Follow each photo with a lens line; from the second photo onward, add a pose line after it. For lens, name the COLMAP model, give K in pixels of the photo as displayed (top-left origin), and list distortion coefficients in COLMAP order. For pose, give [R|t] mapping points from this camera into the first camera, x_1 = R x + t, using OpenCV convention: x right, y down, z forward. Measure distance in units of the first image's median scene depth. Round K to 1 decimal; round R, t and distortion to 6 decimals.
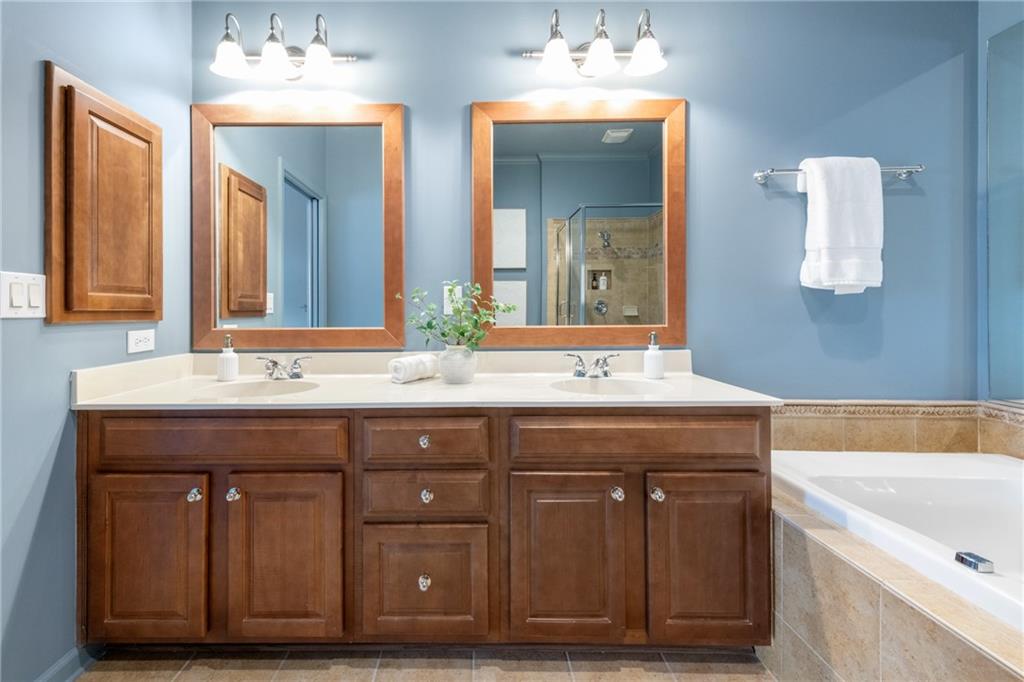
lens RADIAL K [[393.0, 0, 470.4], [0, 393.0, 320.7], [0, 0, 1]] dist [-0.000214, 0.000025]
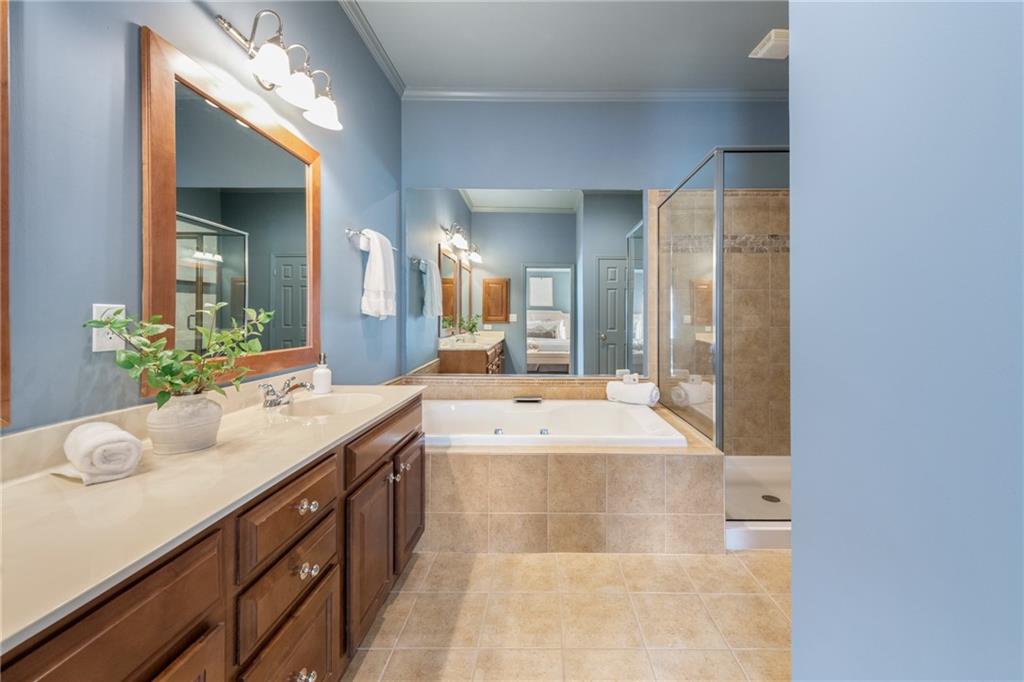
lens RADIAL K [[416.9, 0, 509.9], [0, 416.9, 334.3], [0, 0, 1]] dist [-0.000055, 0.000215]
pose [[0.058064, -0.035573, 0.997679, -0.914480], [0.020659, 0.999194, 0.034425, -0.071884], [-0.998099, 0.018613, 0.058752, 0.491933]]
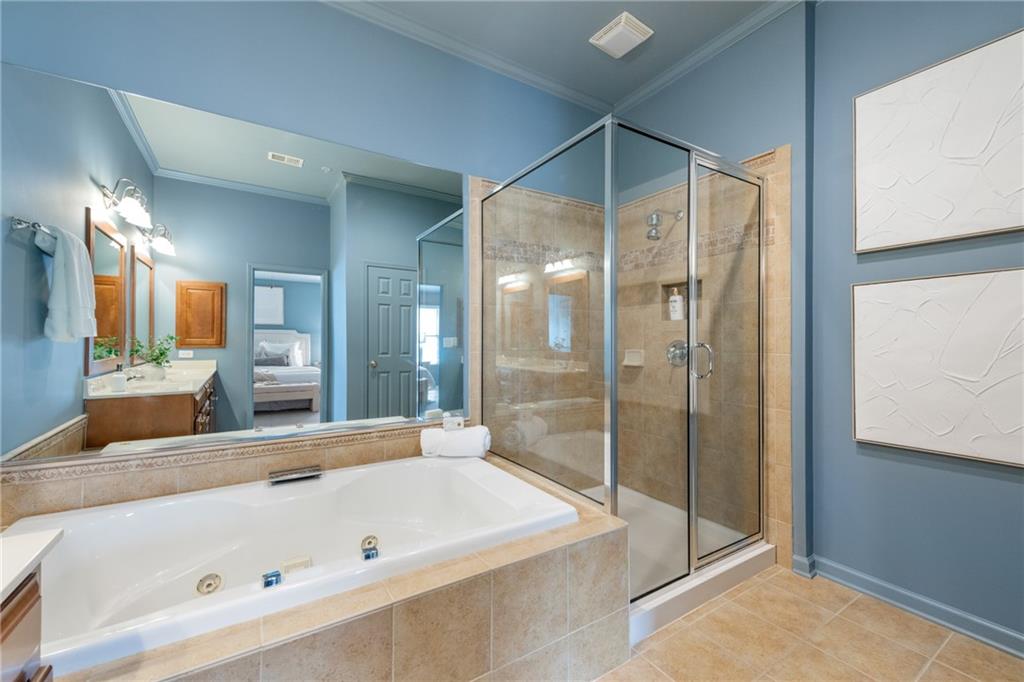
lens RADIAL K [[426.5, 0, 512.0], [0, 426.5, 341.0], [0, 0, 1]] dist [0.016840, -0.008979]
pose [[-0.535697, -0.000706, 0.844410, -0.167460], [0.021132, 0.999675, 0.014242, -0.090409], [-0.844146, 0.025474, -0.535508, 0.697330]]
